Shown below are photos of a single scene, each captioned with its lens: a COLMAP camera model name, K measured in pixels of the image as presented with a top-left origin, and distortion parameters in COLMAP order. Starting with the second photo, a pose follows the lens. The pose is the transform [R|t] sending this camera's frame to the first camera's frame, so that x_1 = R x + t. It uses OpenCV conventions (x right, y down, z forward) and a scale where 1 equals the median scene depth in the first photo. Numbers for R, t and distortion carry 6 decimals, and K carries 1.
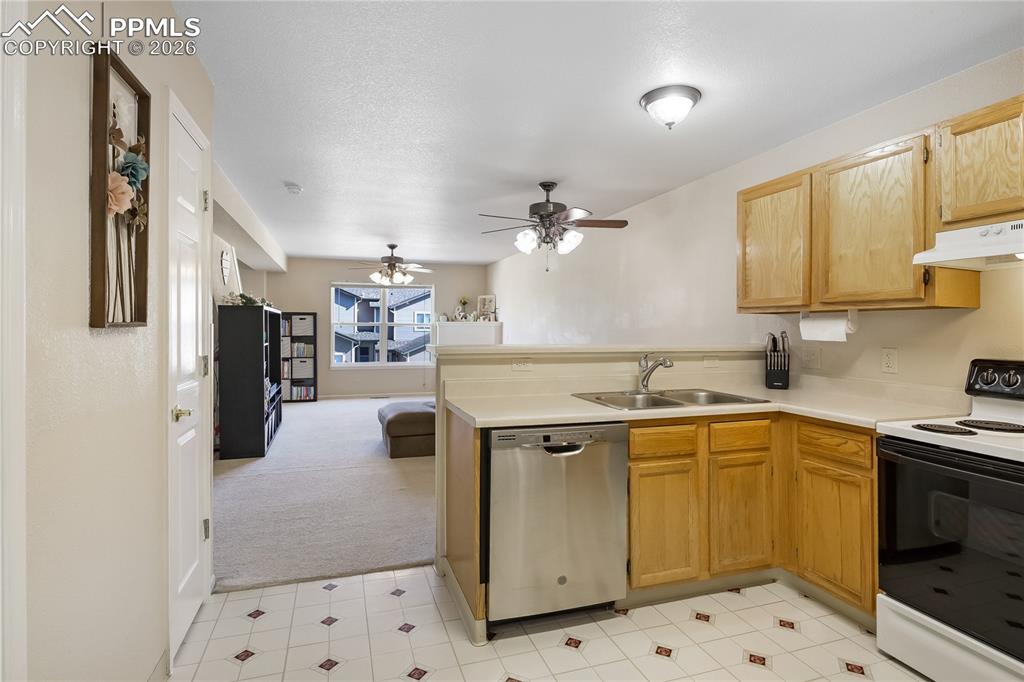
lens RADIAL K [[511.6, 0, 509.4], [0, 511.6, 324.8], [0, 0, 1]] dist [-0.014559, -0.000597]
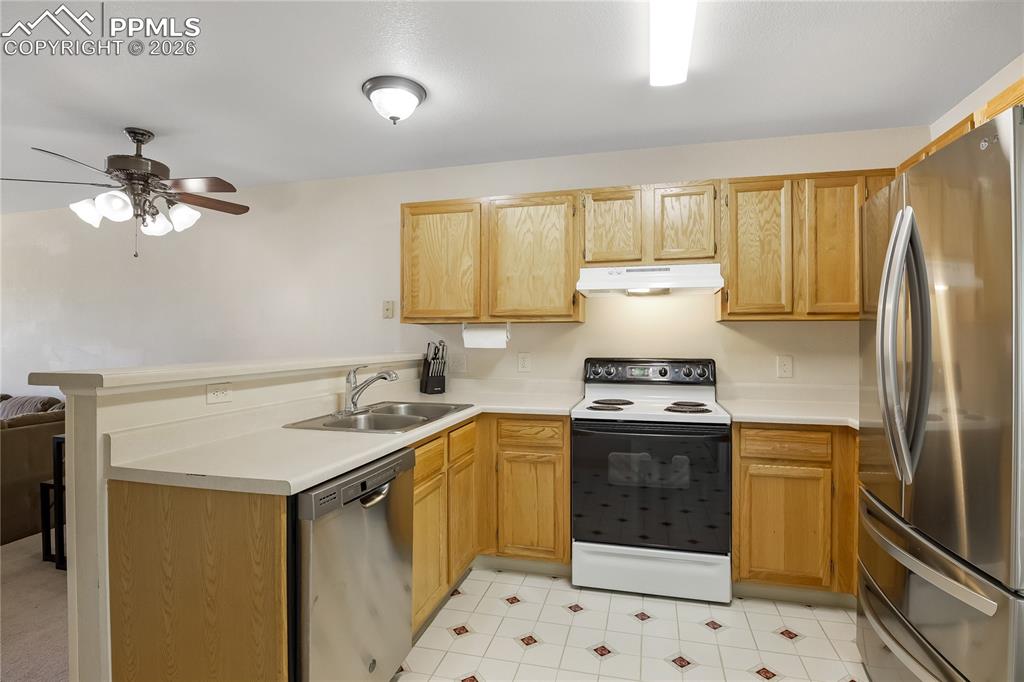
lens RADIAL K [[511.6, 0, 509.4], [0, 511.6, 324.8], [0, 0, 1]] dist [-0.014559, -0.000597]
pose [[0.546451, 0.014406, 0.837367, -0.375406], [0.000389, 0.999848, -0.017455, -0.001426], [-0.837491, 0.009864, 0.546362, 0.345303]]
